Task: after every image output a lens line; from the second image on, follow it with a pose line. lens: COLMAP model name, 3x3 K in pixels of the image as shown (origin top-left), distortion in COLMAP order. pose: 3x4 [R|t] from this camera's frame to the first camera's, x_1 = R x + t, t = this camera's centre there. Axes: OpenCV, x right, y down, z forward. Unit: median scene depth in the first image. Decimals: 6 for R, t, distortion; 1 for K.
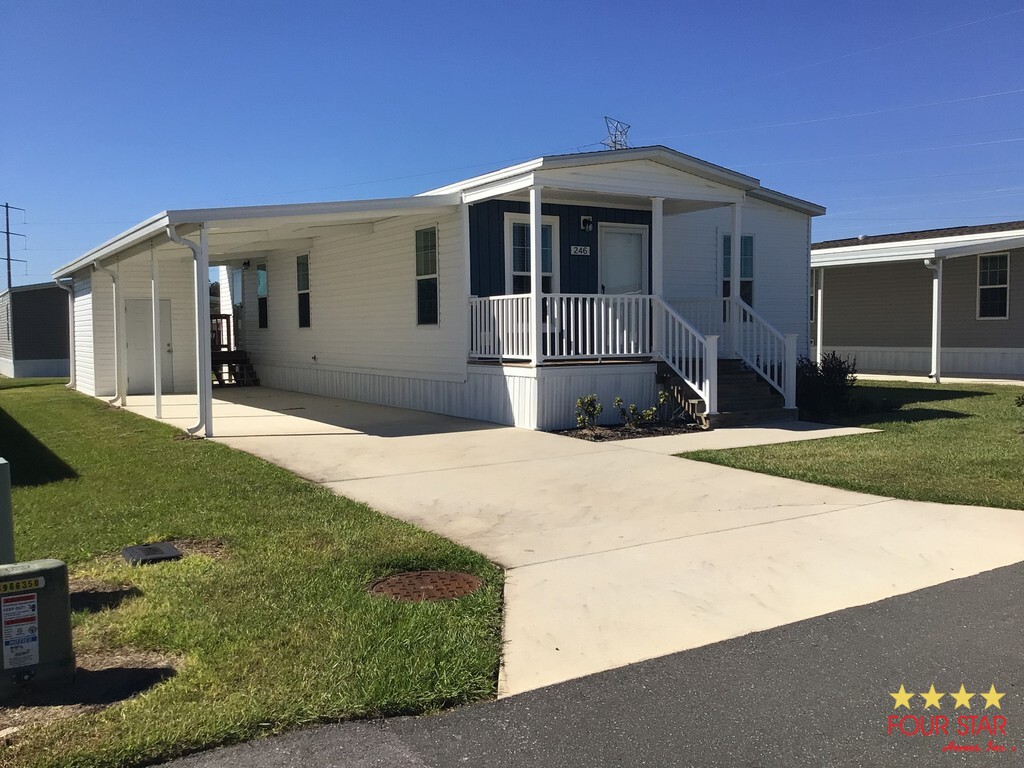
lens RADIAL K [[920.0, 0, 512.0], [0, 920.0, 384.0], [0, 0, 1]] dist [0.001313, -0.000060]
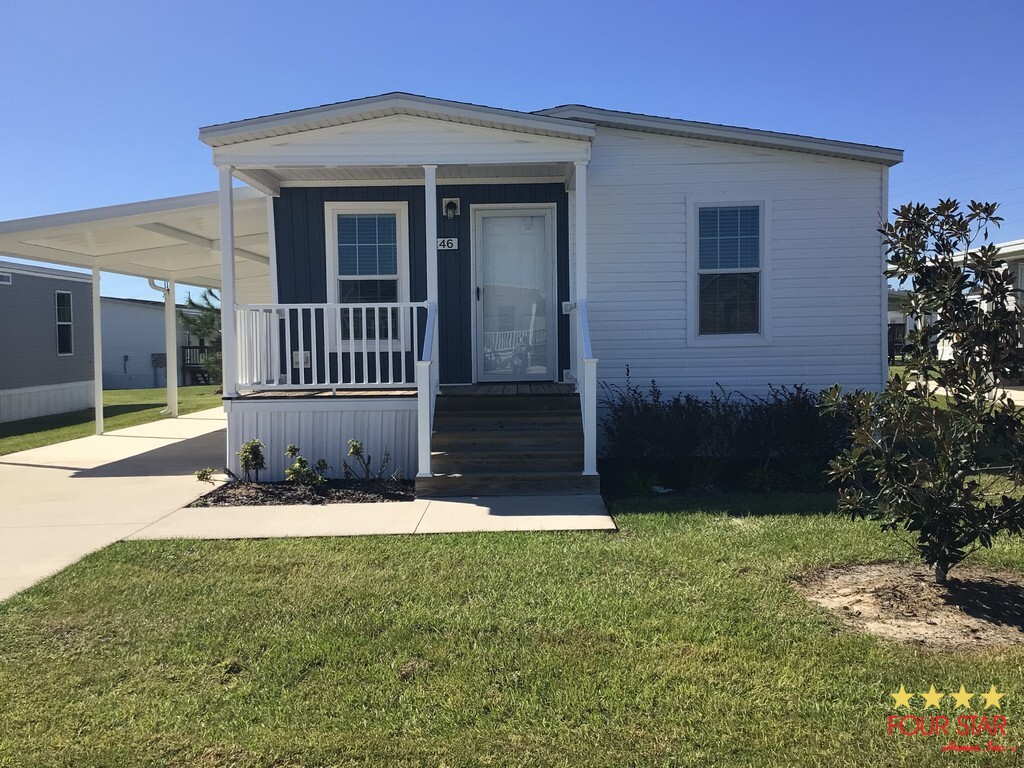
lens RADIAL K [[920.0, 0, 512.0], [0, 920.0, 384.0], [0, 0, 1]] dist [0.001313, -0.000060]
pose [[0.847706, 0.023443, -0.529947, 0.524928], [-0.023955, 0.999696, 0.005904, -0.034109], [0.529924, 0.007689, 0.848010, 0.378637]]
